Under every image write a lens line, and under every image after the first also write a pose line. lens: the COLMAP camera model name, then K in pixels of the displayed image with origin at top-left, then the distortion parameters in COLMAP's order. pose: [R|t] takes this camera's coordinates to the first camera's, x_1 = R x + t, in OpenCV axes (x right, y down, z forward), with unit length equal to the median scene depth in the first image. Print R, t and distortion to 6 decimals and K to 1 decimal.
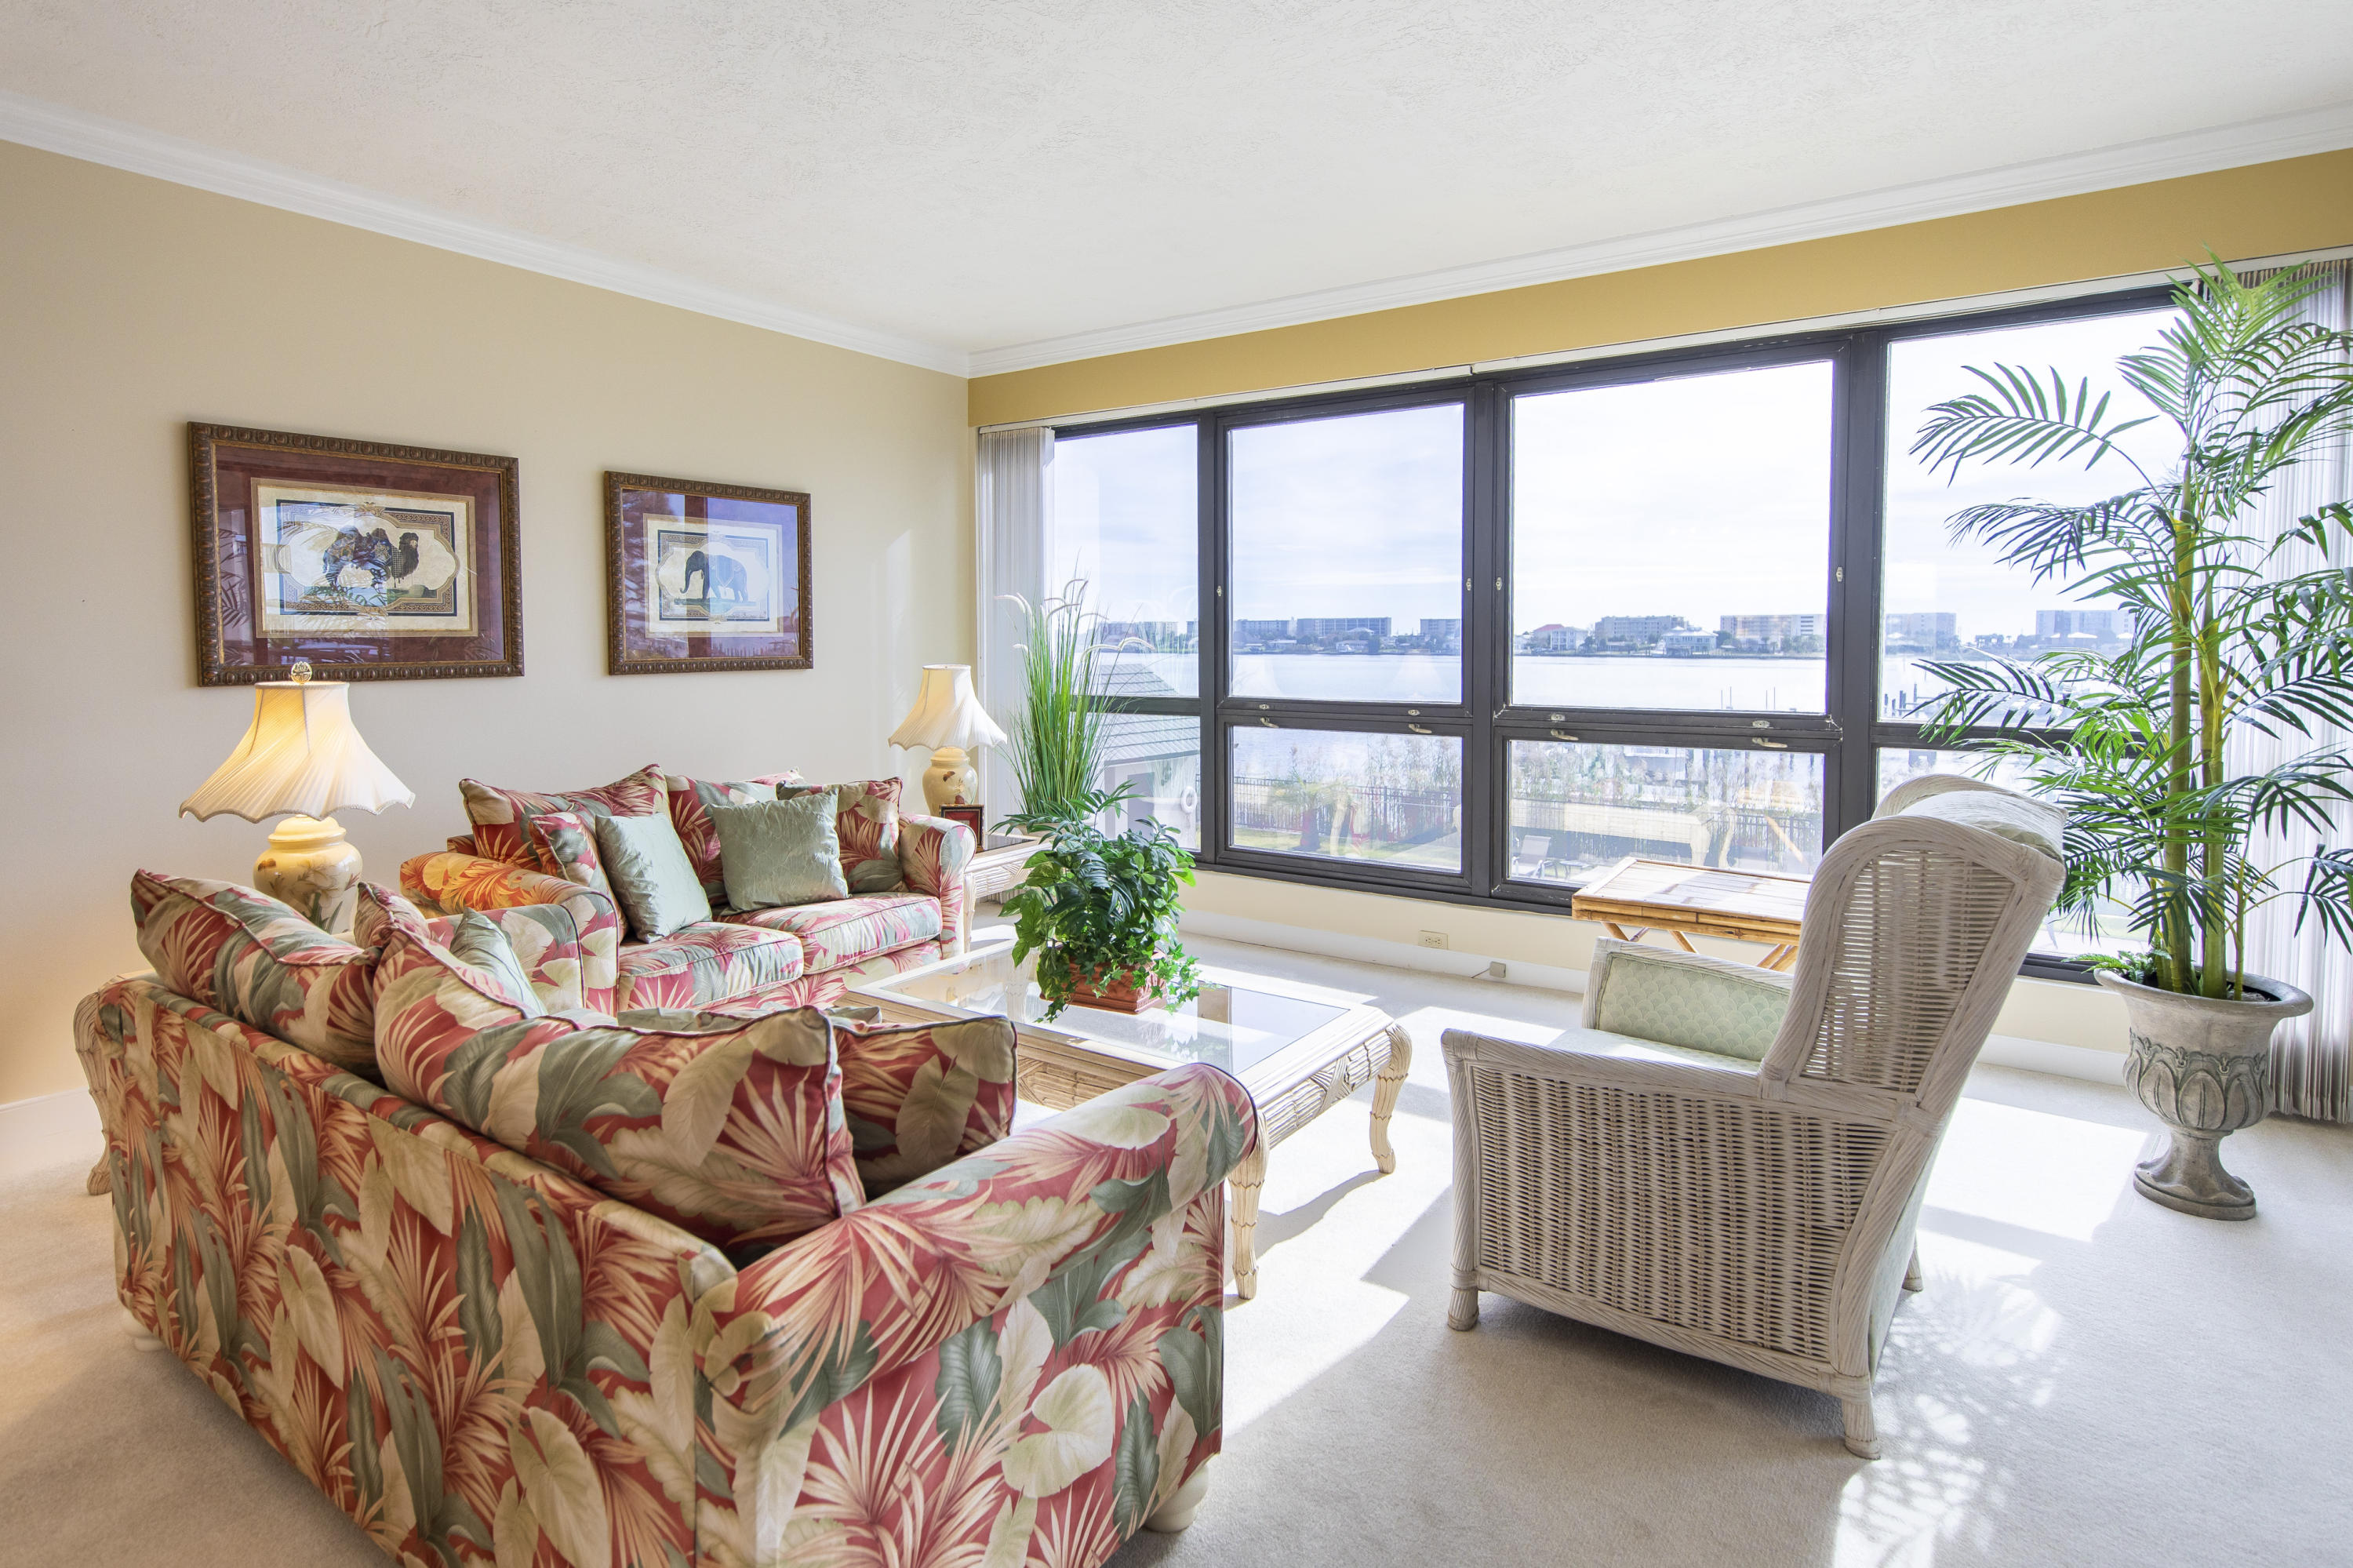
lens RADIAL K [[1197.6, 0, 1216.5], [0, 1197.6, 785.1], [0, 0, 1]] dist [0.020344, 0.000664]
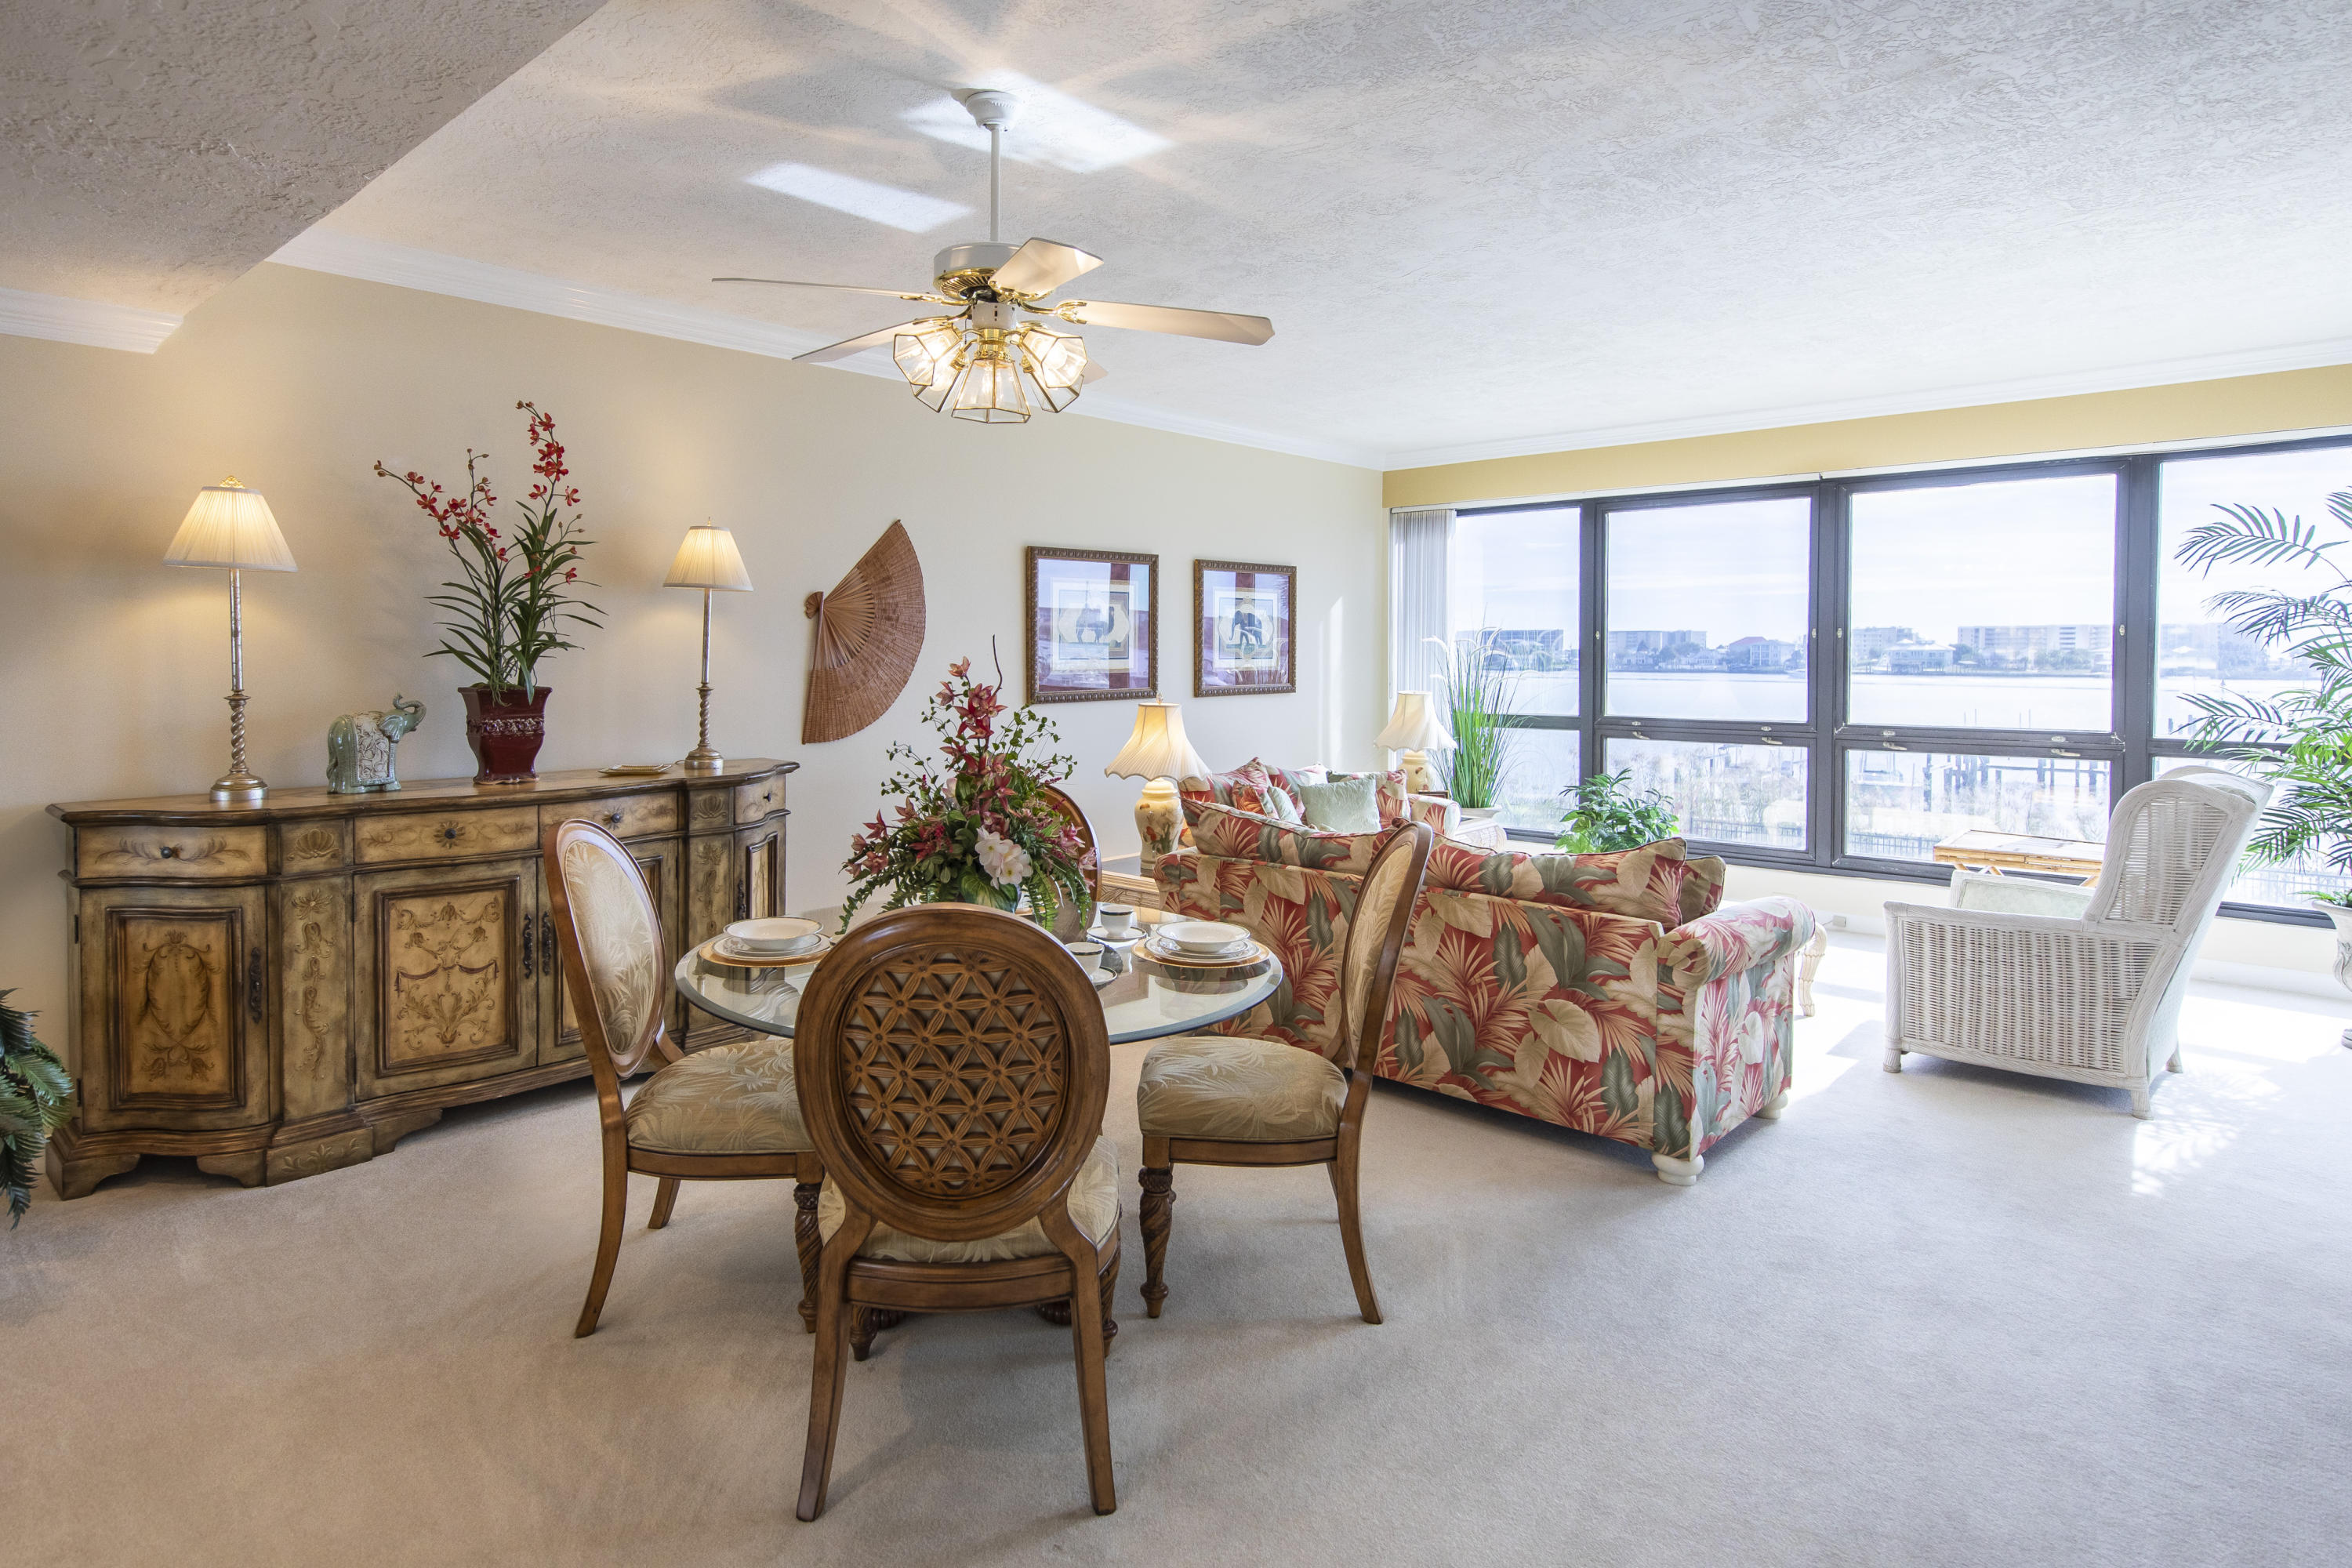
lens RADIAL K [[1310.1, 0, 1175.6], [0, 1310.1, 764.4], [0, 0, 1]] dist [0.023692, 0.000702]
pose [[0.990587, 0.013778, -0.136188, -0.453287], [-0.018607, 0.999240, -0.034257, 0.065682], [0.135612, 0.036468, 0.990091, -0.842988]]
